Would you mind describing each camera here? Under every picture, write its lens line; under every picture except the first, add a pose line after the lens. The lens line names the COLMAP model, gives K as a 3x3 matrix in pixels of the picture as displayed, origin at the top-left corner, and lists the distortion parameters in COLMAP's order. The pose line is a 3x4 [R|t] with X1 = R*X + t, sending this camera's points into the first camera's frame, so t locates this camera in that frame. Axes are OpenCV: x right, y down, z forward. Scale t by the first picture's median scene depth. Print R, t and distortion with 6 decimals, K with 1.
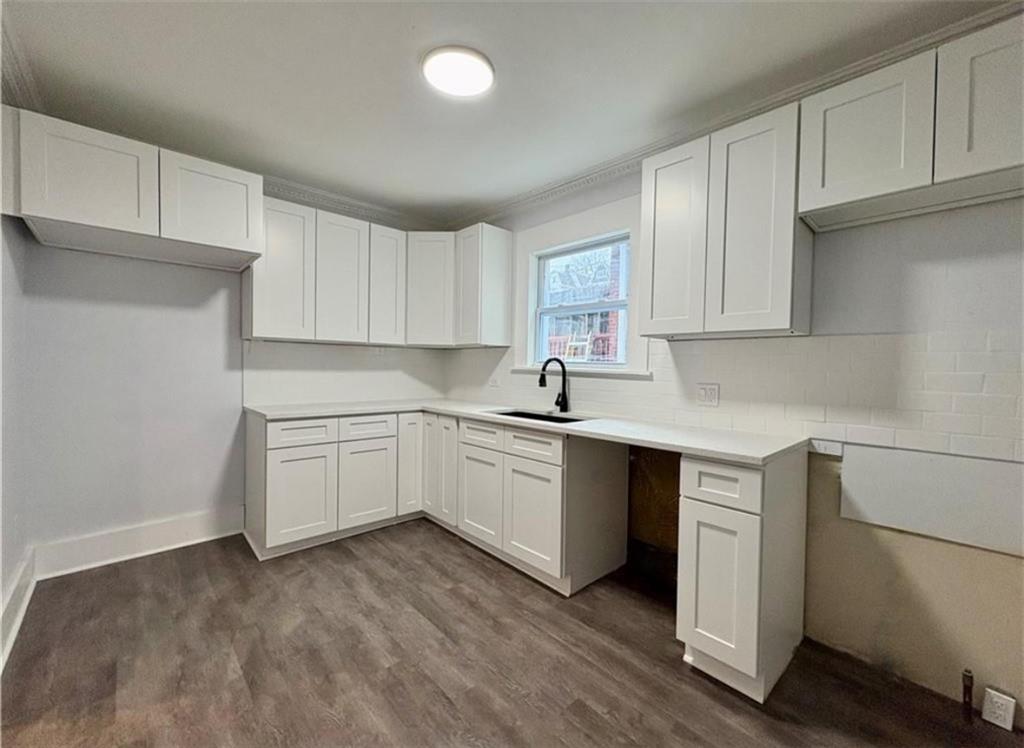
lens RADIAL K [[423.7, 0, 512.0], [0, 423.7, 374.0], [0, 0, 1]] dist [-0.001006, -0.000153]
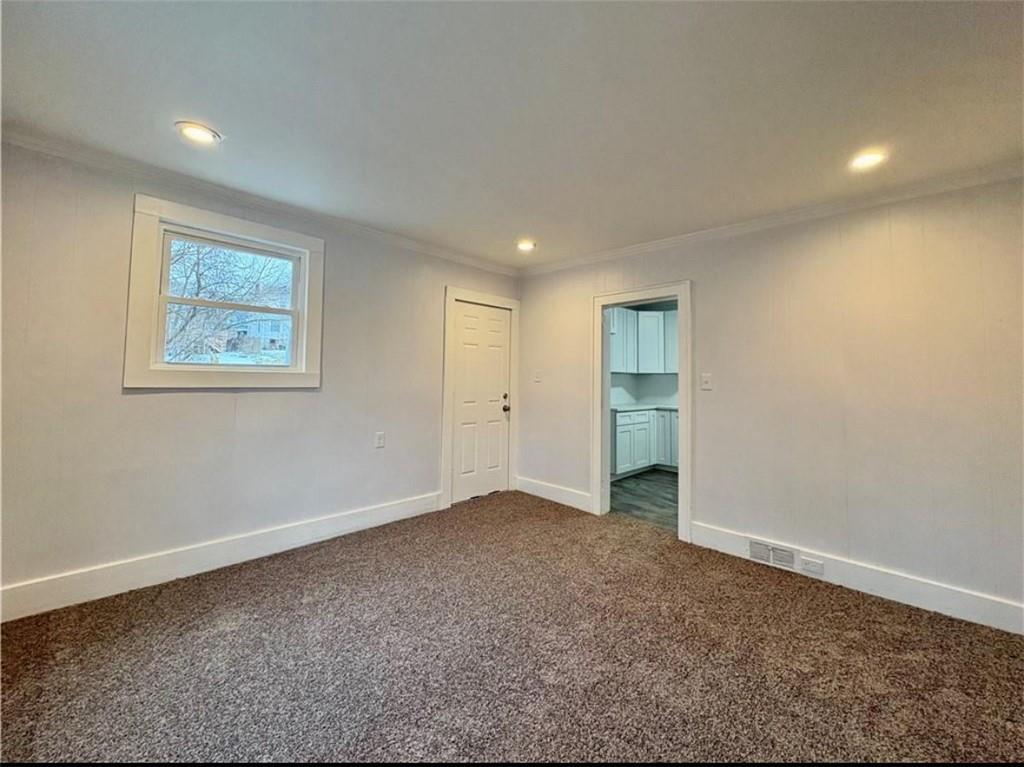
lens RADIAL K [[425.6, 0, 509.0], [0, 425.6, 364.3], [0, 0, 1]] dist [0.001291, 0.000459]
pose [[0.998396, 0.003849, 0.056480, -1.249111], [-0.001003, 0.998732, -0.050328, -0.020797], [-0.056602, 0.050191, 0.997134, -1.085881]]
